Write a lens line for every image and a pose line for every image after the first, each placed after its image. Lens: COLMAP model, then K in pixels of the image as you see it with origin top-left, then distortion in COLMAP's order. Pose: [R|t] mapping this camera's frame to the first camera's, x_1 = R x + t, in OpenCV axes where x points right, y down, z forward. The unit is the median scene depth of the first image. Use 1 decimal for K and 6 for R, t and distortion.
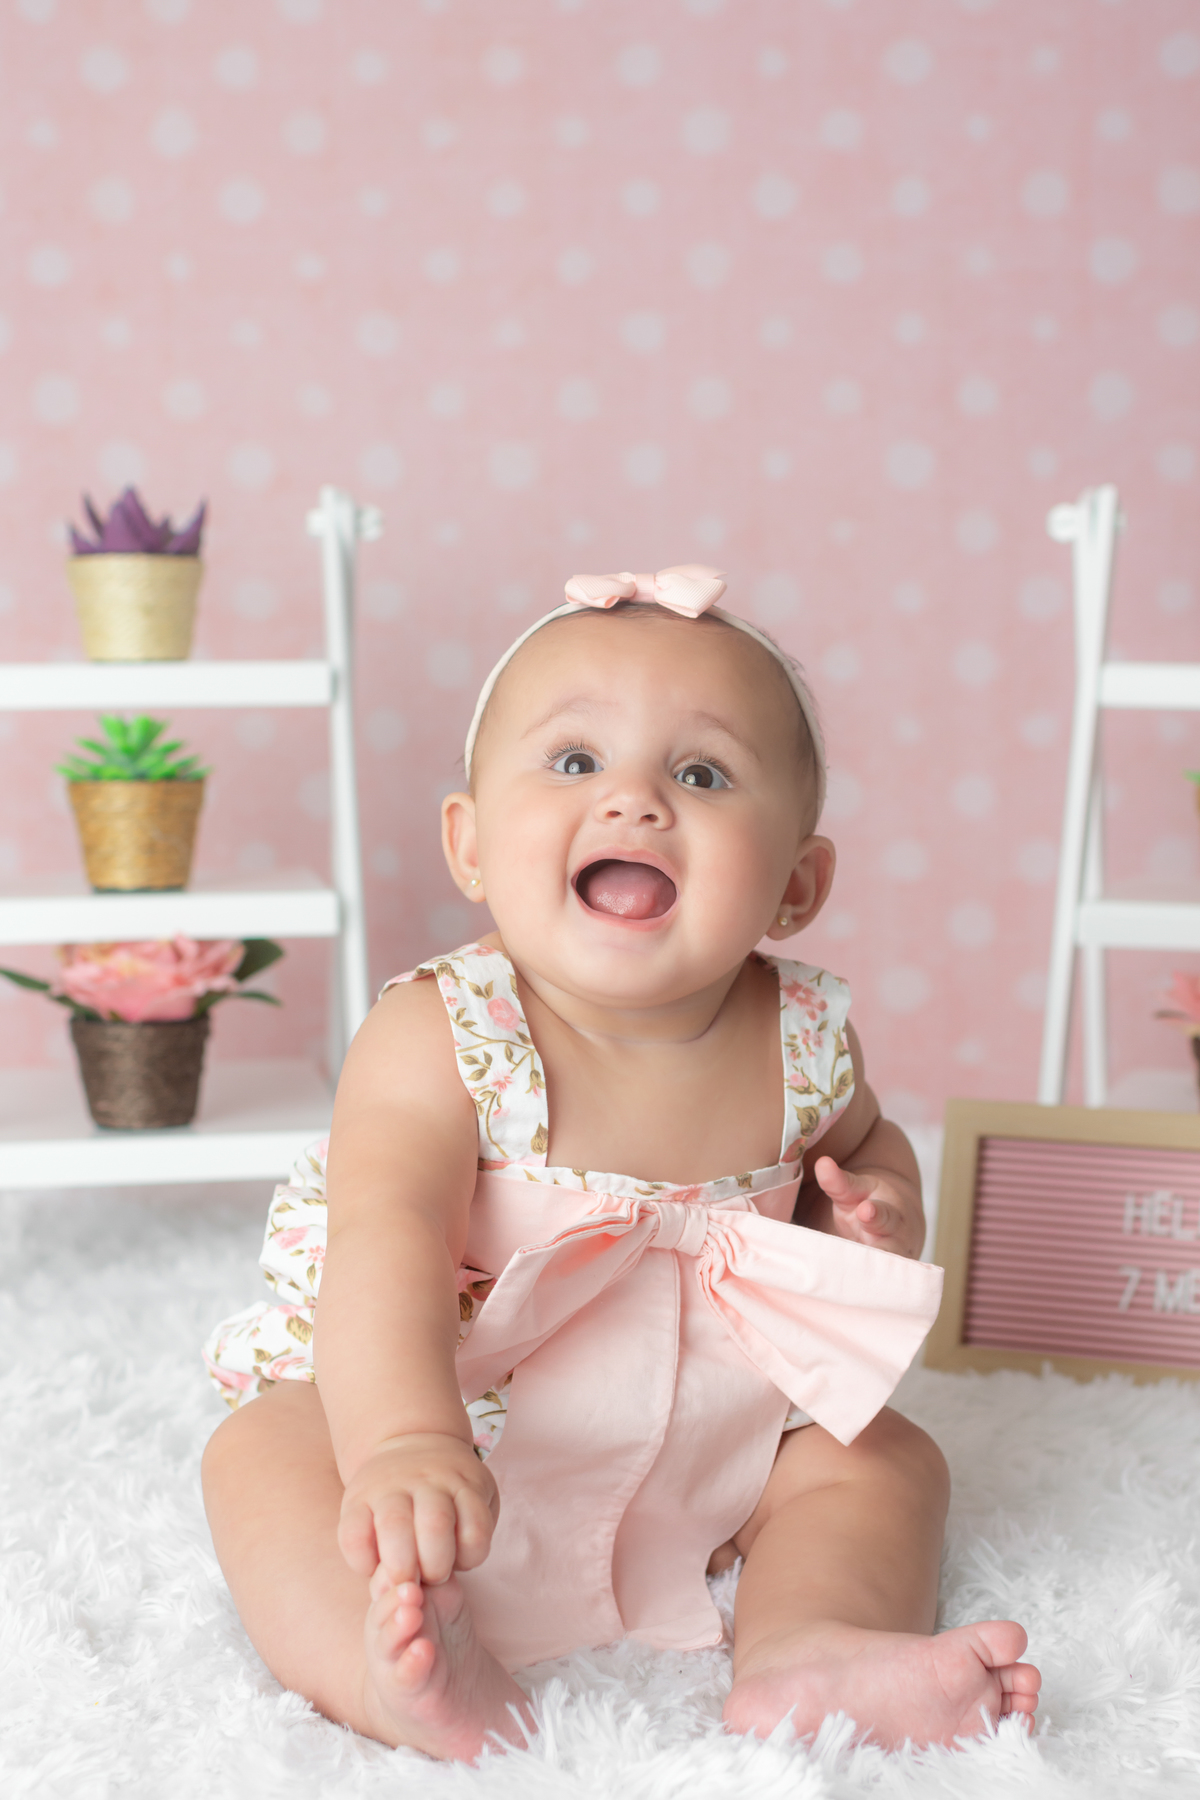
lens RADIAL K [[2935.6, 0, 594.7], [0, 2935.6, 938.3], [0, 0, 1]] dist [-0.030083, 0.106669]
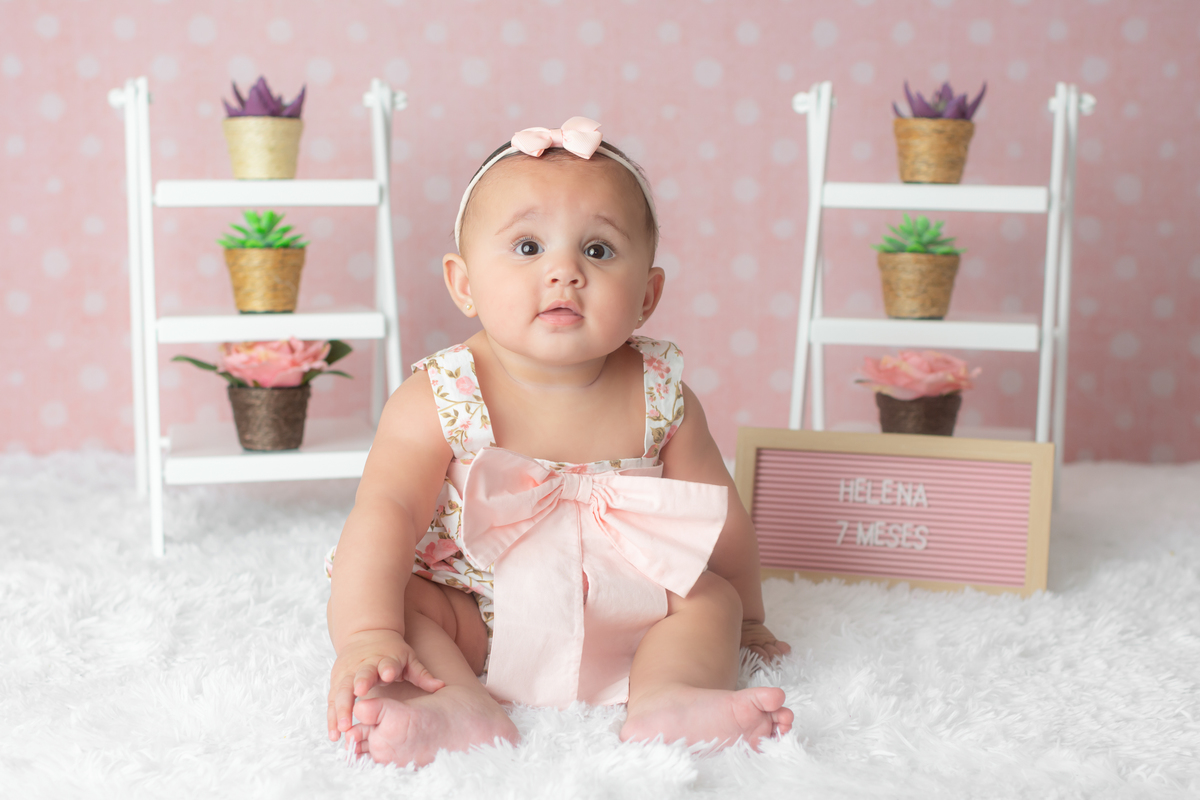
lens RADIAL K [[1847.5, 0, 600.0], [0, 1847.5, 400.0], [0, 0, 1]] dist [-0.018524, 0.037674]
pose [[0.998074, -0.002006, 0.062003, -0.028894], [0.001678, 0.999984, 0.005350, 0.029948], [-0.062012, -0.005235, 0.998062, -0.091080]]
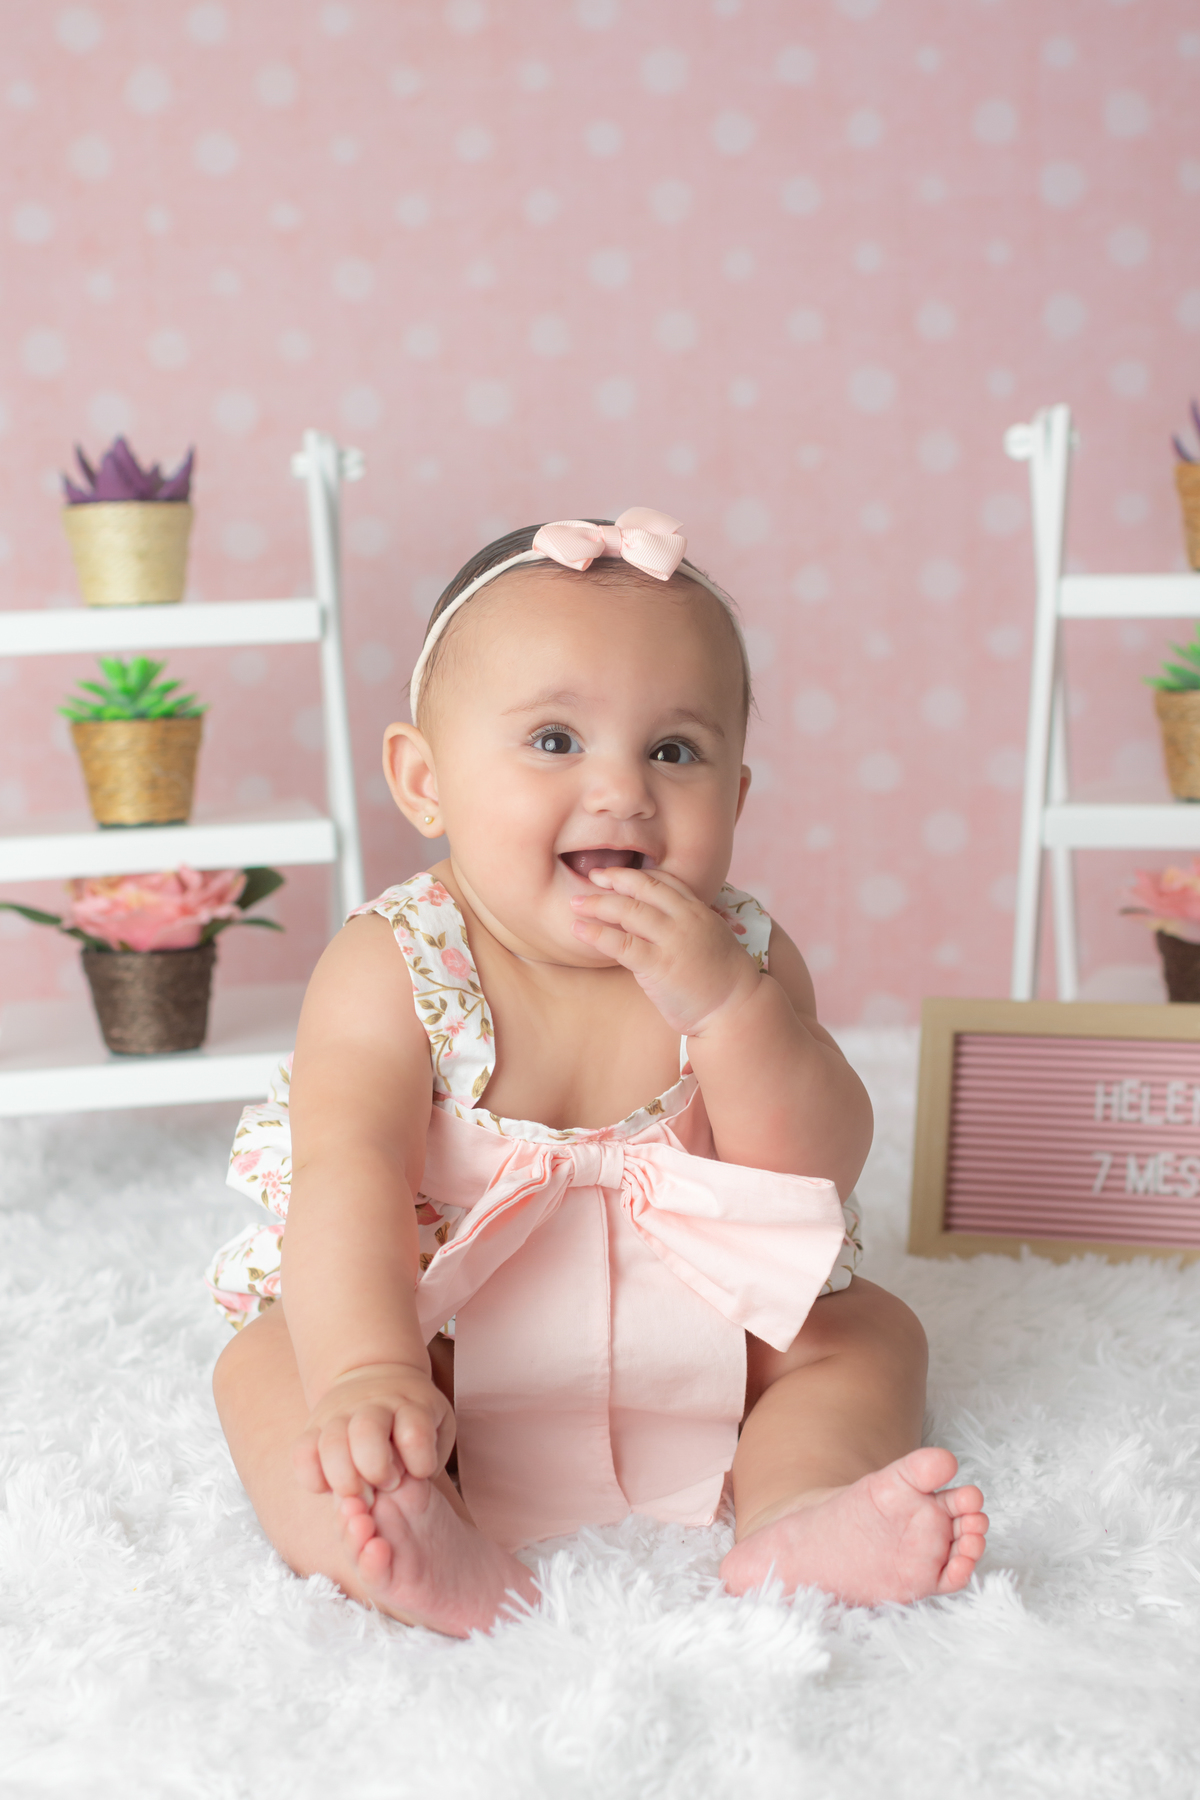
lens RADIAL K [[2881.8, 0, 597.4], [0, 2881.8, 927.9], [0, 0, 1]] dist [-0.030269, 0.083564]
pose [[0.999436, -0.033439, 0.002960, 0.001714], [0.033360, 0.999164, 0.023630, 0.001396], [-0.003747, -0.023518, 0.999716, -0.024161]]
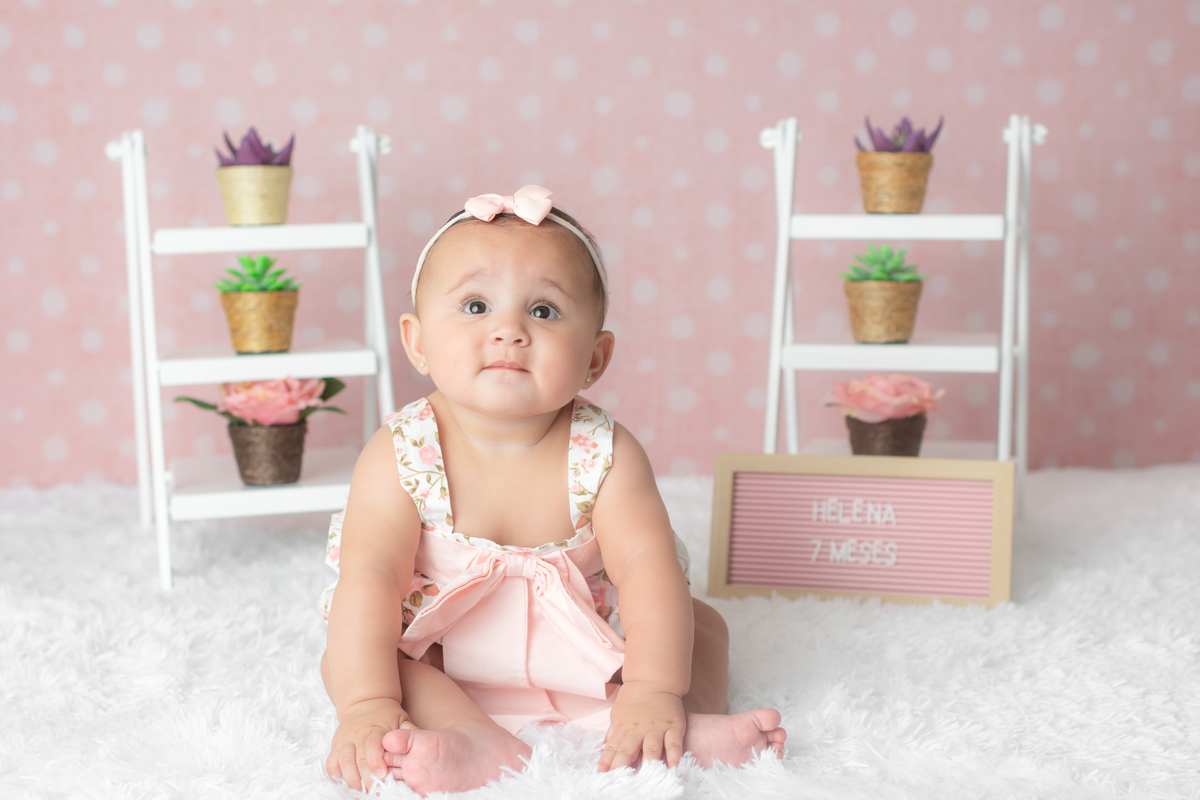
lens RADIAL K [[1847.5, 0, 600.0], [0, 1847.5, 400.0], [0, 0, 1]] dist [-0.018524, 0.037674]
pose [[0.997000, -0.027583, 0.072318, -0.033321], [0.027122, 0.999605, 0.007348, 0.010127], [-0.072492, -0.005365, 0.997355, -0.145012]]
